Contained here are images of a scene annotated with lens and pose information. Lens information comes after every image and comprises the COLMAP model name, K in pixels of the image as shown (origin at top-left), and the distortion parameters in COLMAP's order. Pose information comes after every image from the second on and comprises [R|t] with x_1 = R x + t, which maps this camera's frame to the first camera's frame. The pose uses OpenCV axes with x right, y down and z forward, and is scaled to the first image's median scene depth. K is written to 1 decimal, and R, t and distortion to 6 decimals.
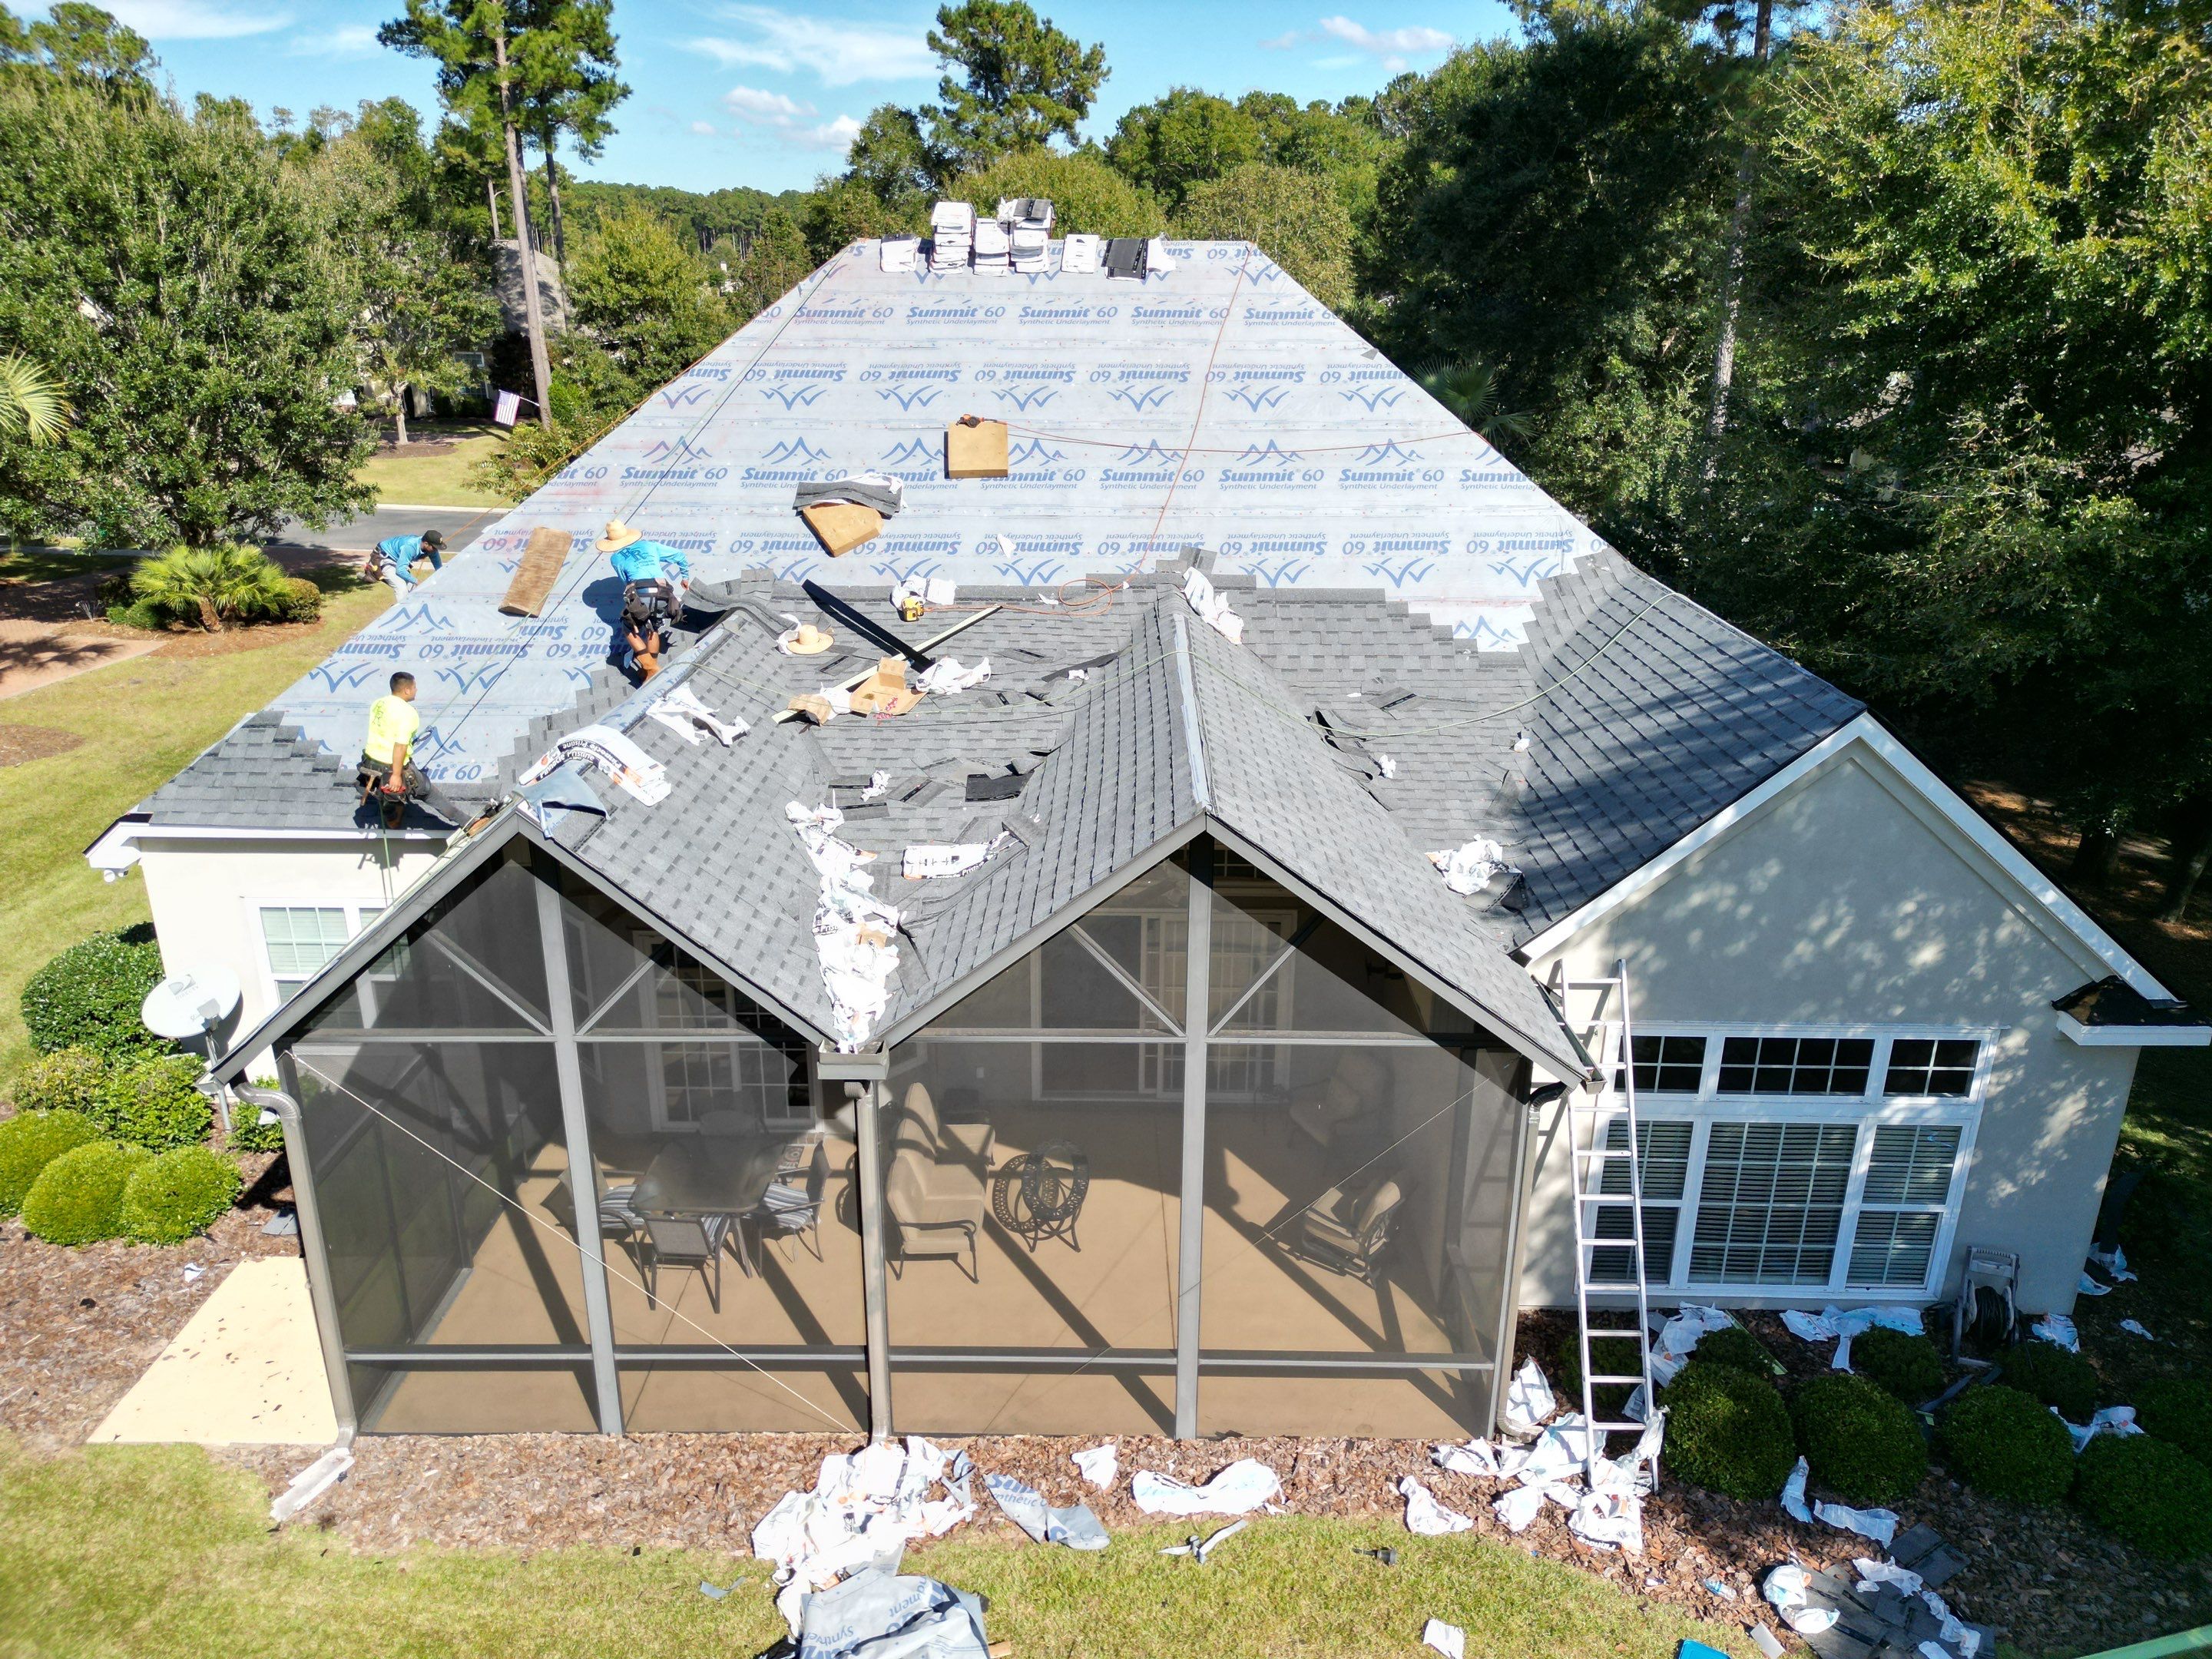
lens RADIAL K [[1554.1, 0, 1106.0], [0, 1554.1, 829.5], [0, 0, 1]] dist [0.065868, -0.065749]
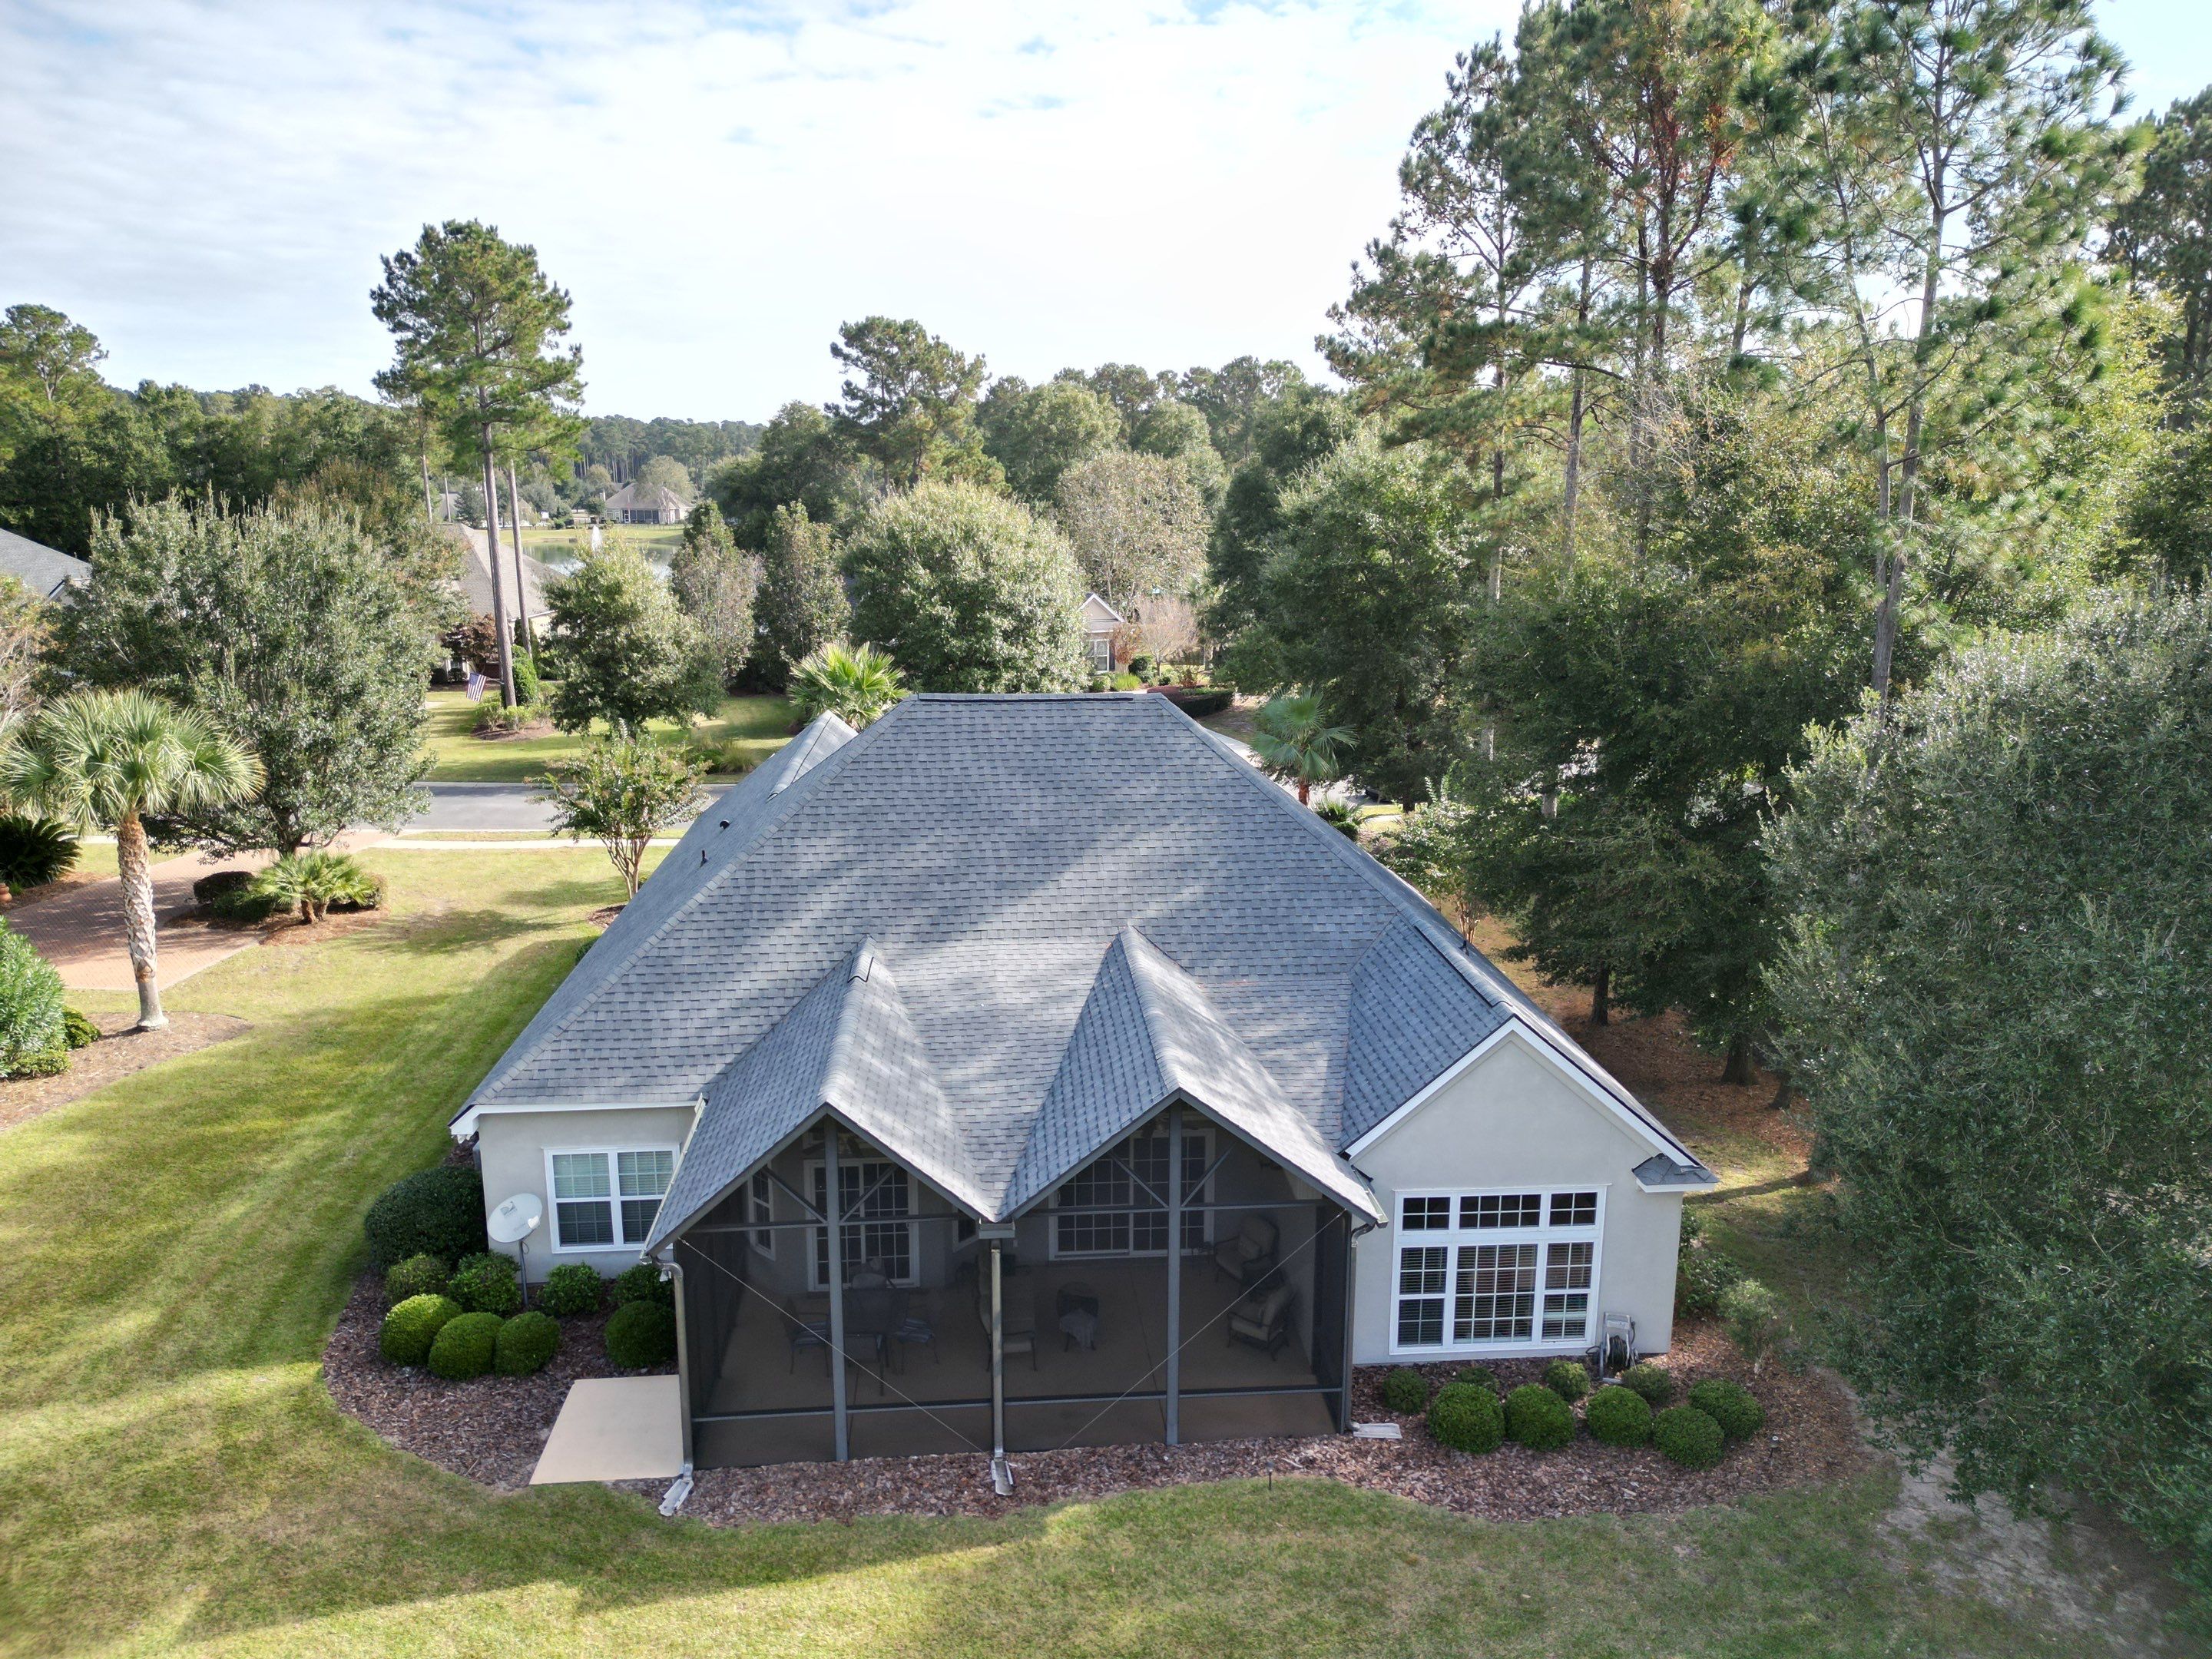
lens RADIAL K [[1554.1, 0, 1106.0], [0, 1554.1, 829.5], [0, 0, 1]] dist [0.065868, -0.065749]
pose [[0.996036, -0.024026, 0.085640, -0.131880], [0.034216, 0.992235, -0.119578, -0.072938], [-0.082102, 0.122034, 0.989124, -0.684343]]
